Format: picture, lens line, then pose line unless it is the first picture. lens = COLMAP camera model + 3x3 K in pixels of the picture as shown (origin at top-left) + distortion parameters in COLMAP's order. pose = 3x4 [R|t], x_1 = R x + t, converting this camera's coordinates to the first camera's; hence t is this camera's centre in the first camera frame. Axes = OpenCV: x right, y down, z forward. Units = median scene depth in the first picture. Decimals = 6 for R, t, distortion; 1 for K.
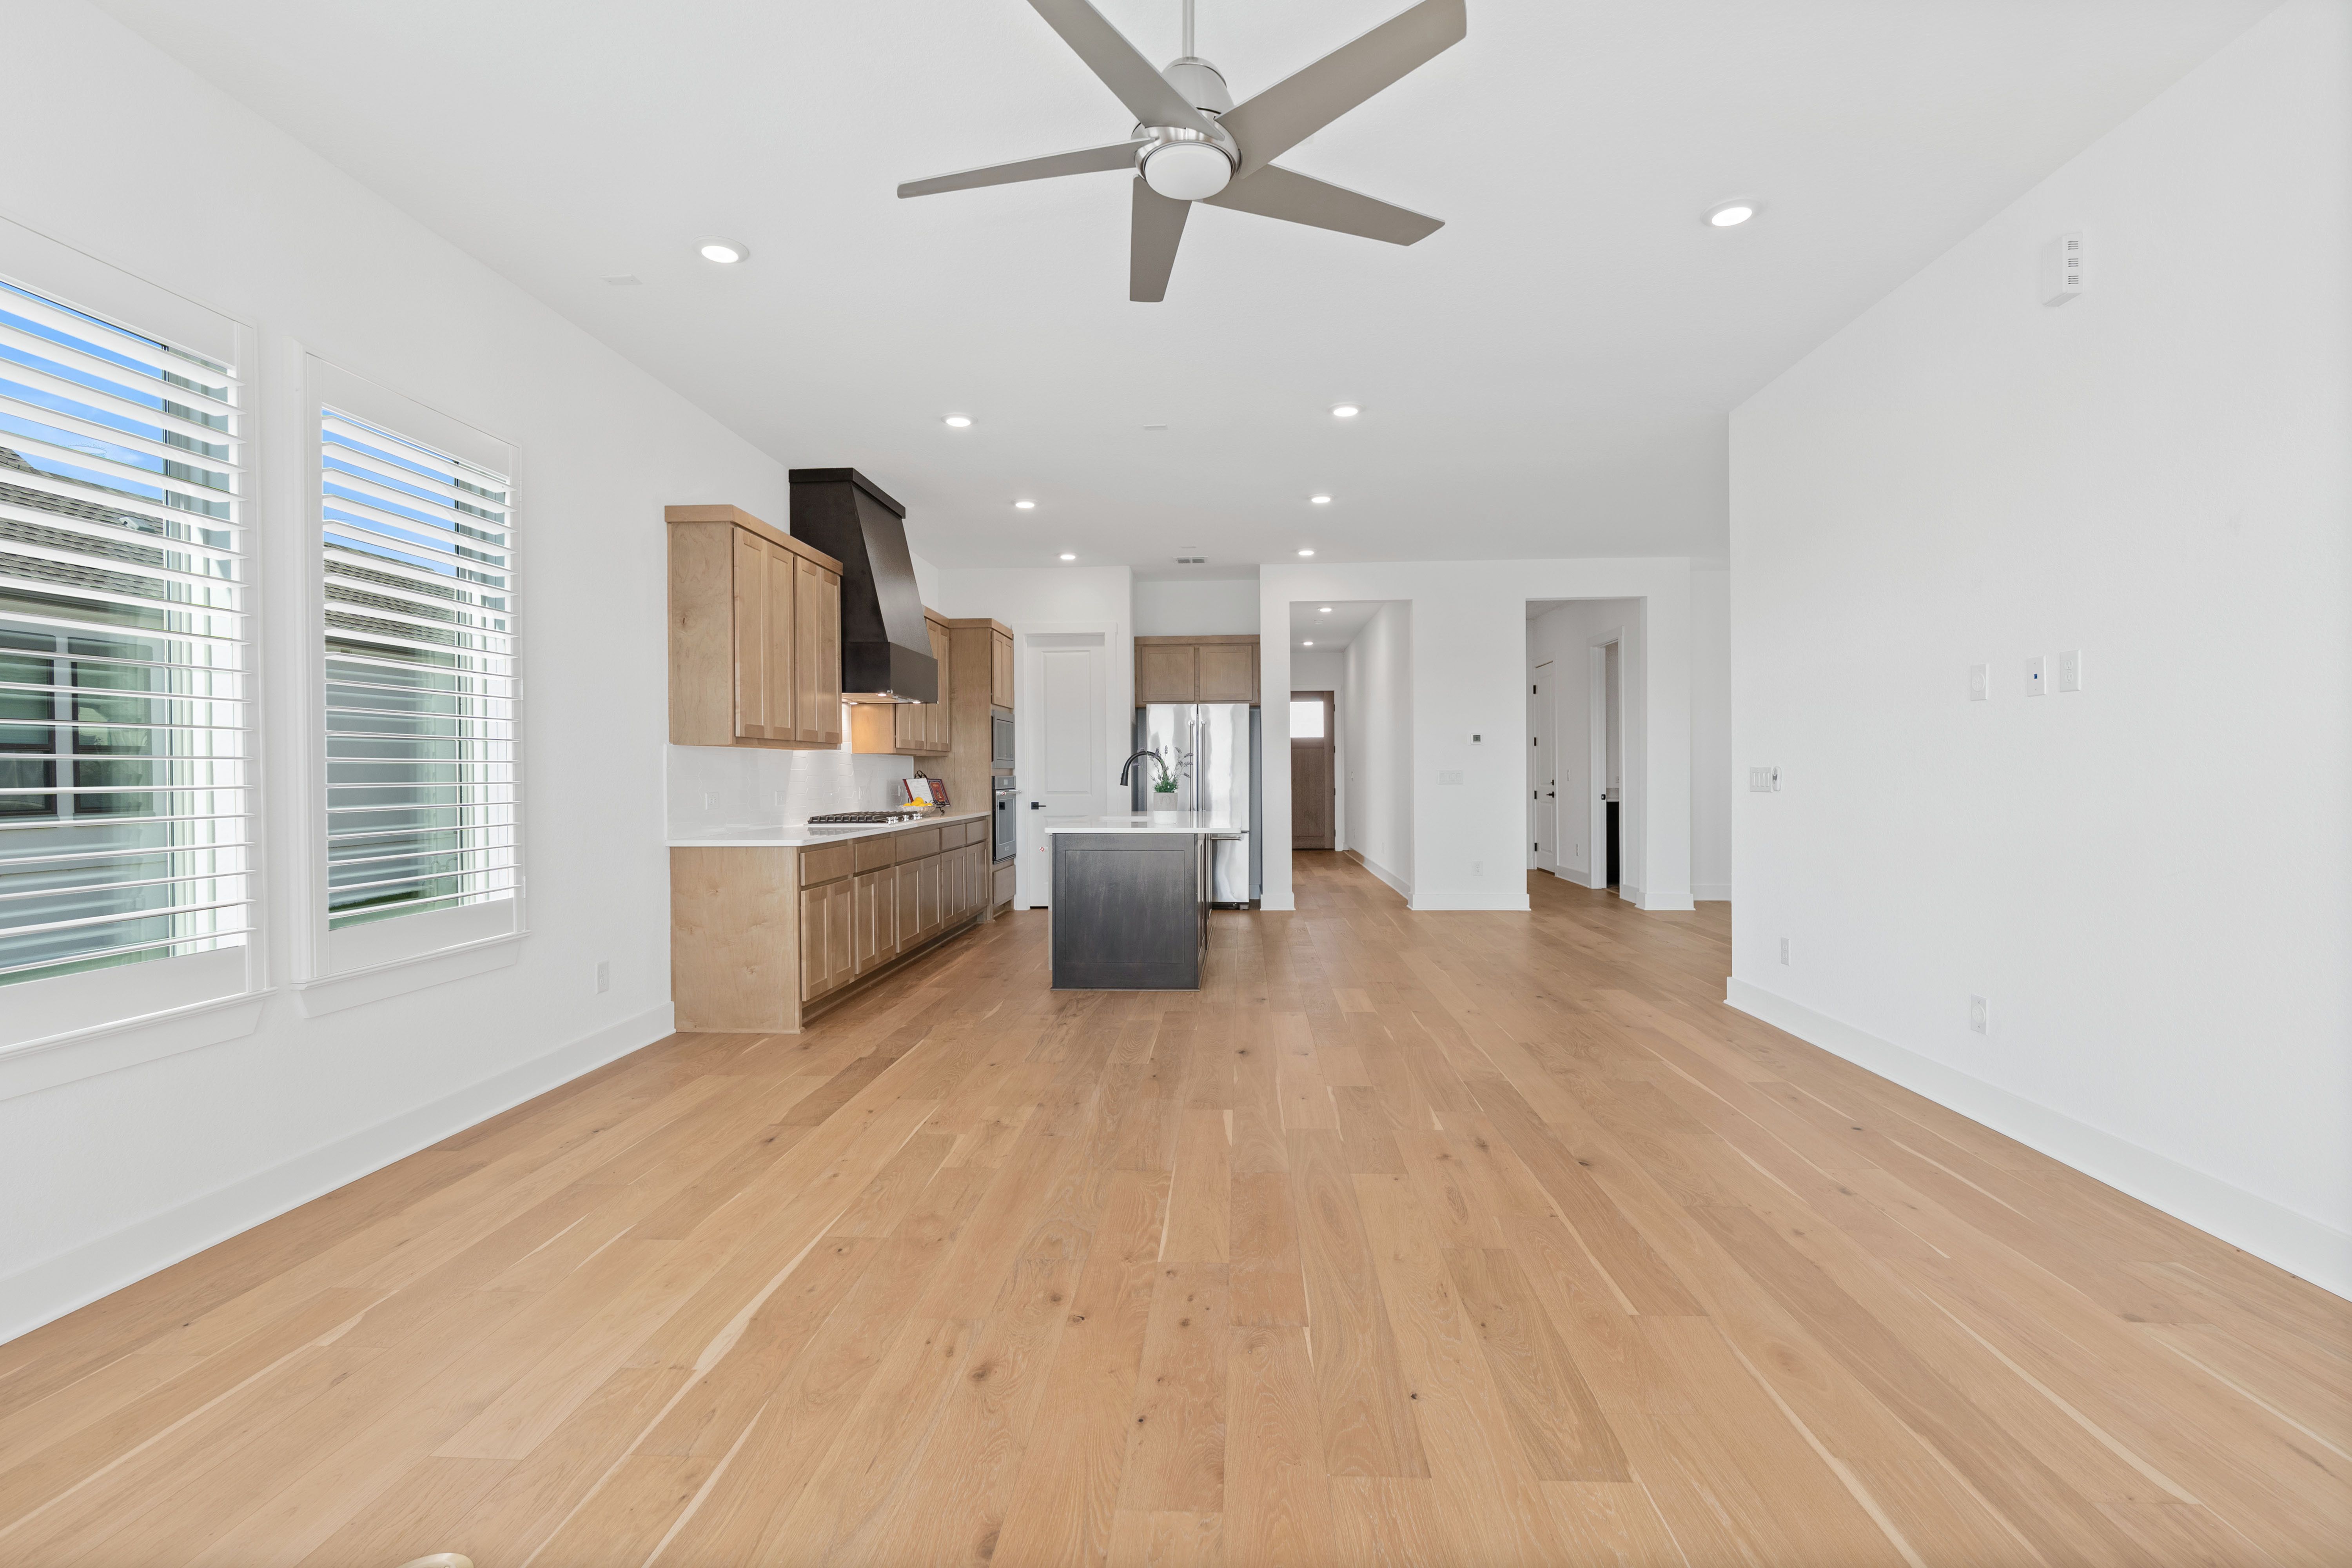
lens RADIAL K [[1070.5, 0, 1184.0], [0, 1070.5, 782.7], [0, 0, 1]] dist [-0.011262, 0.004975]
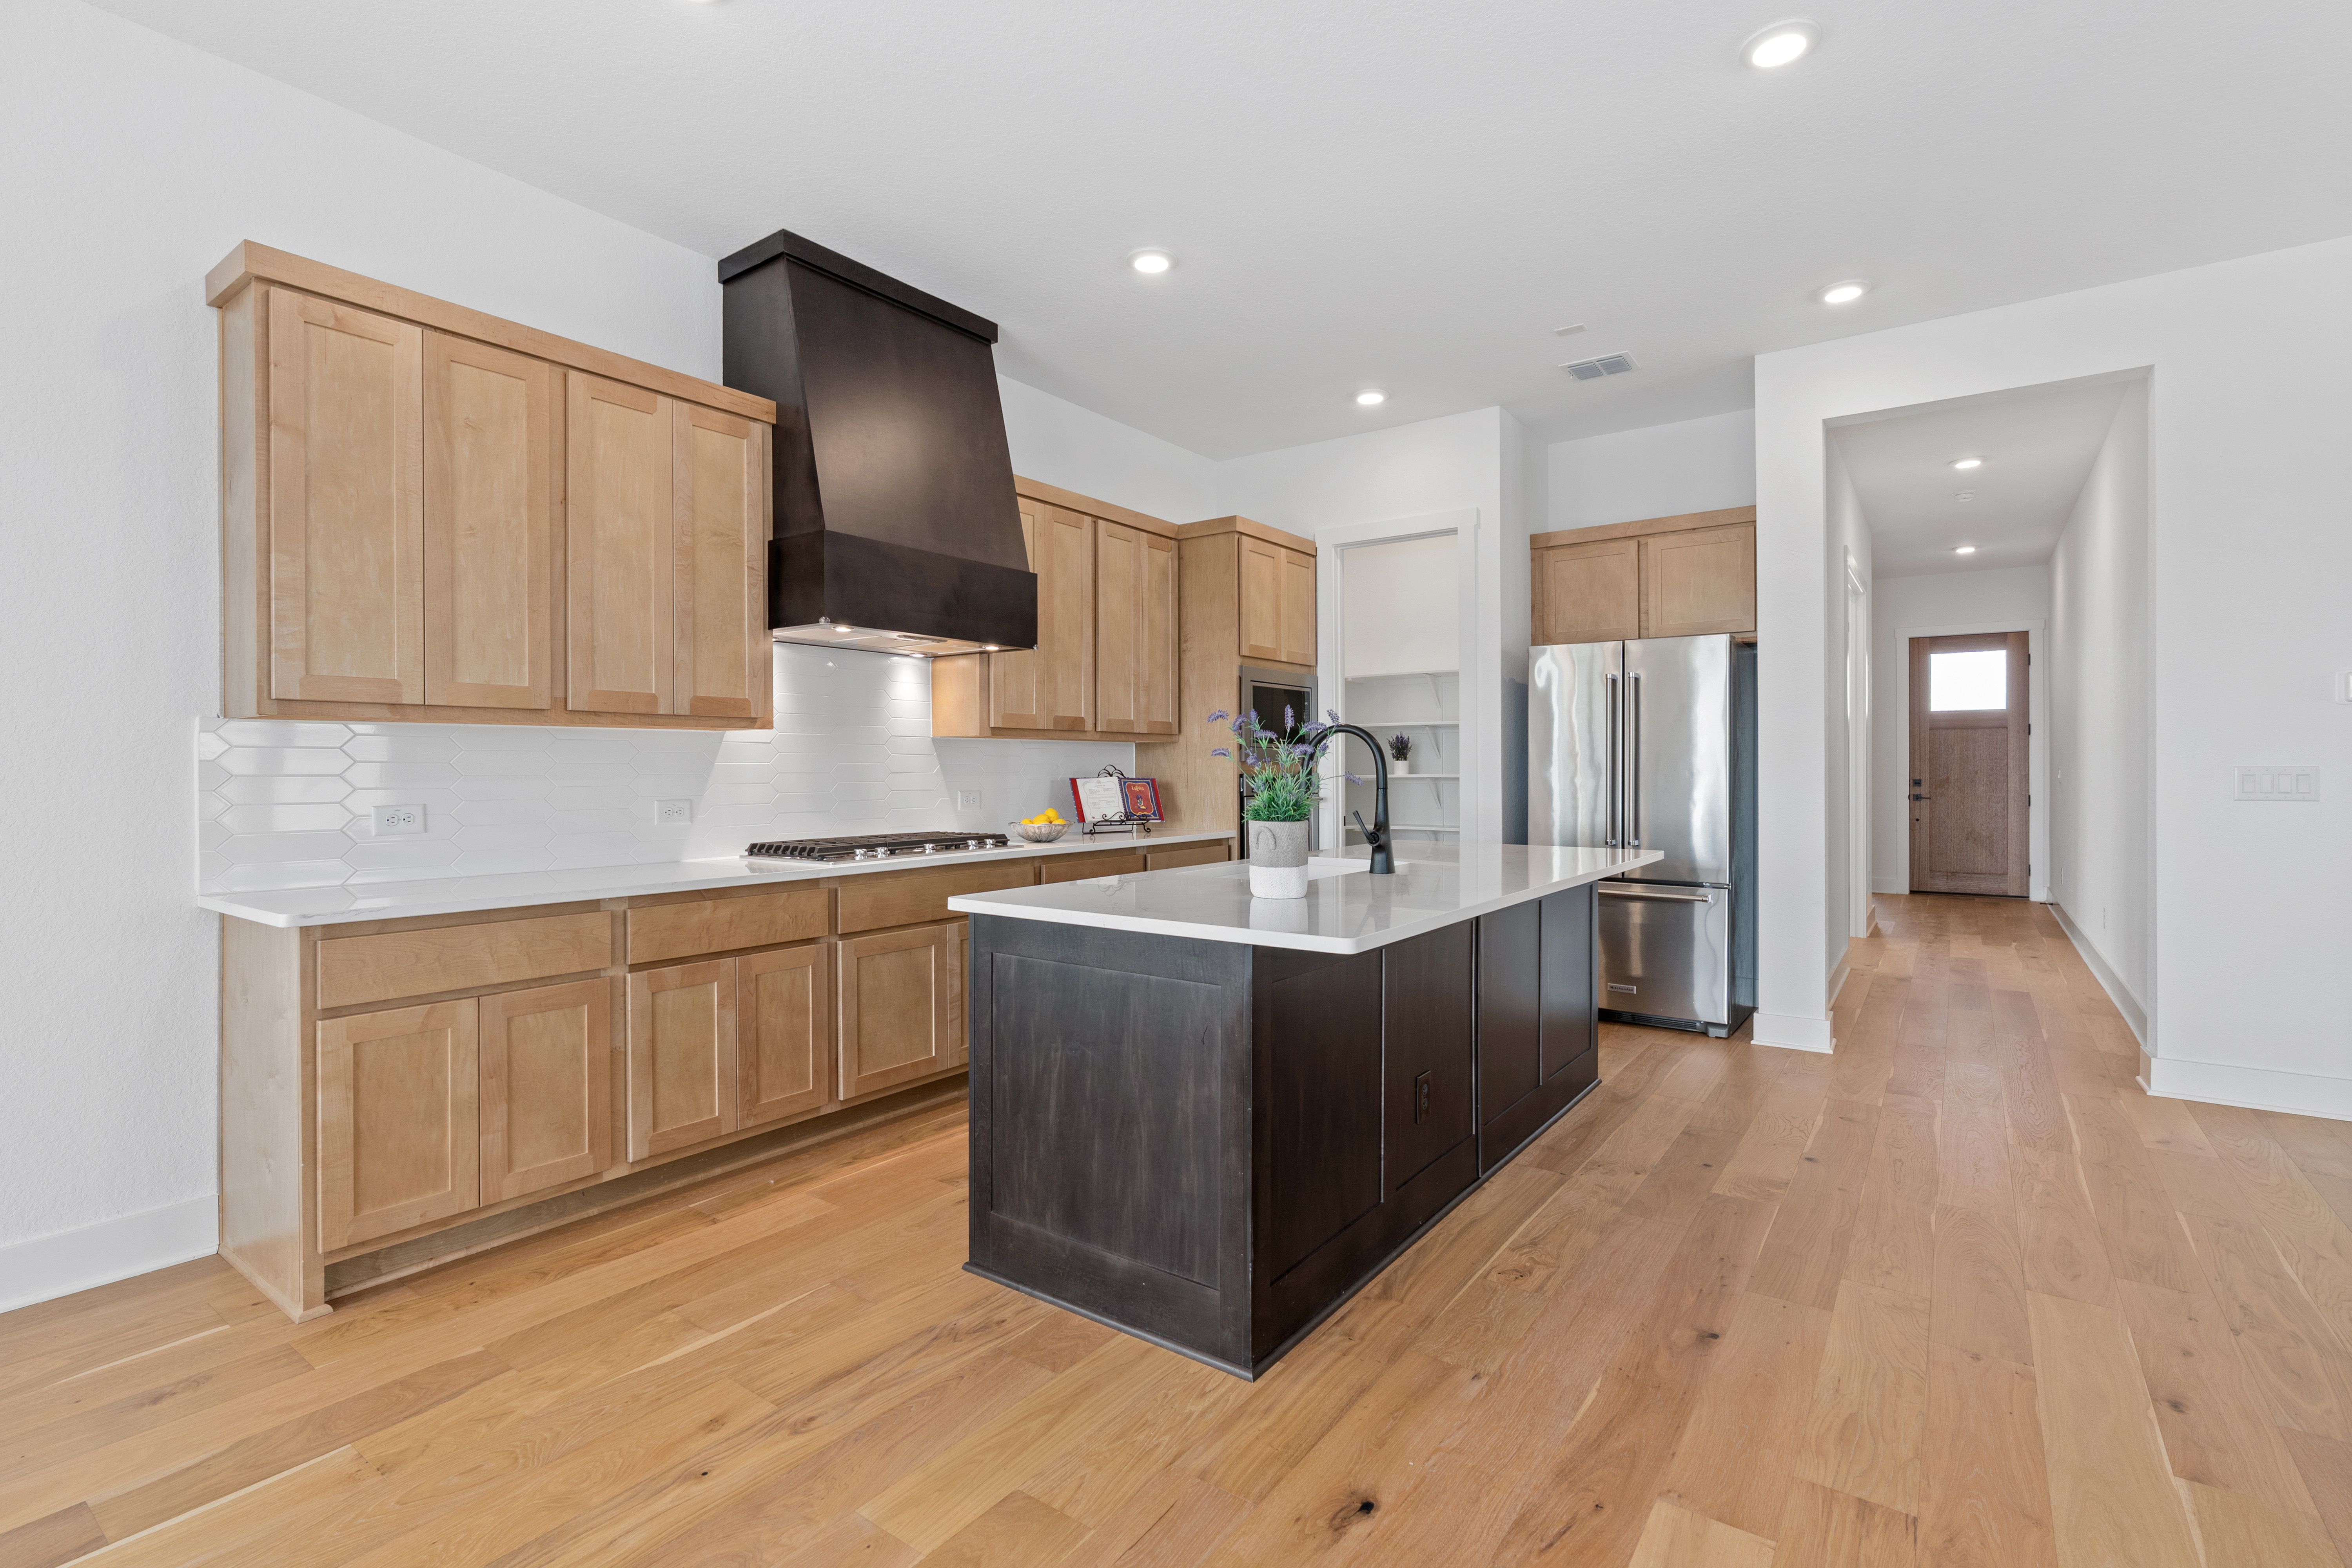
lens RADIAL K [[1070.5, 0, 1183.9], [0, 1070.5, 777.8], [0, 0, 1]] dist [-0.011262, 0.004975]
pose [[0.839400, 0.008256, -0.543452, 0.223218], [-0.006969, 0.999966, 0.004428, -0.011480], [0.543470, 0.000071, 0.839429, 0.814784]]
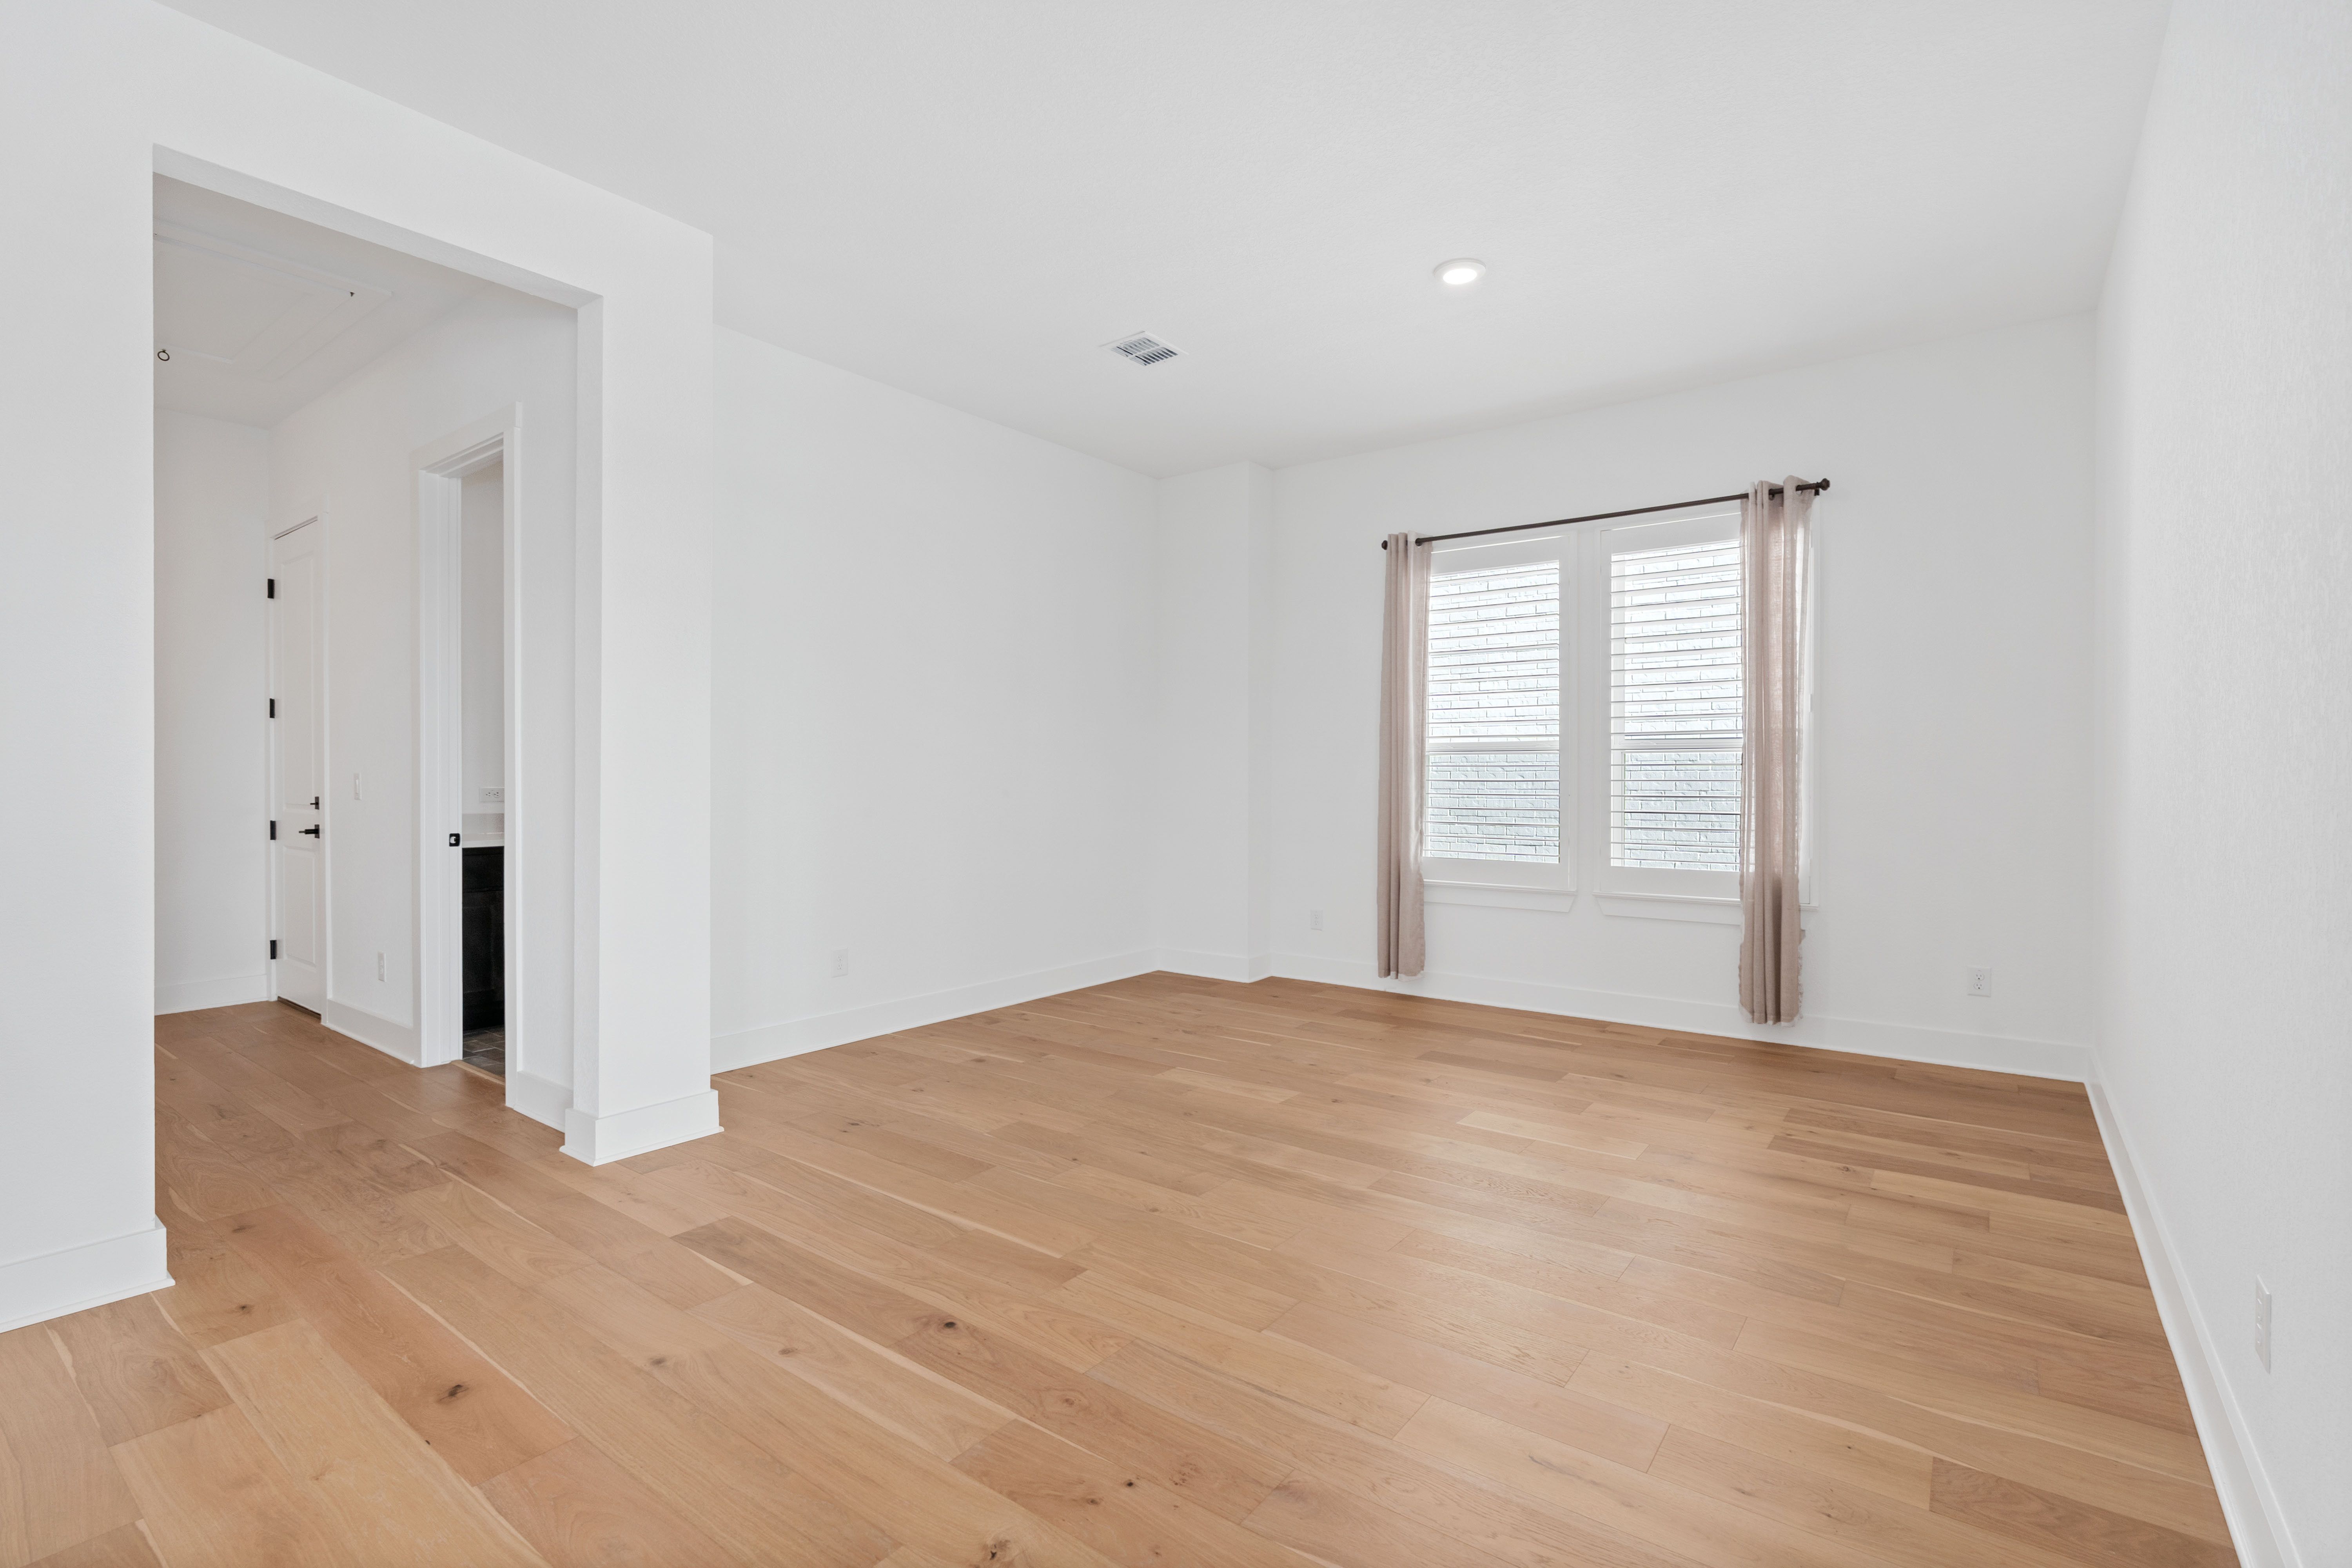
lens RADIAL K [[1070.5, 0, 1198.8], [0, 1070.5, 774.3], [0, 0, 1]] dist [-0.011262, 0.004975]
pose [[0.551990, 0.007464, 0.833817, 0.452920], [0.002065, 0.999945, -0.010319, -0.012844], [-0.833848, 0.007418, 0.551944, 1.169255]]
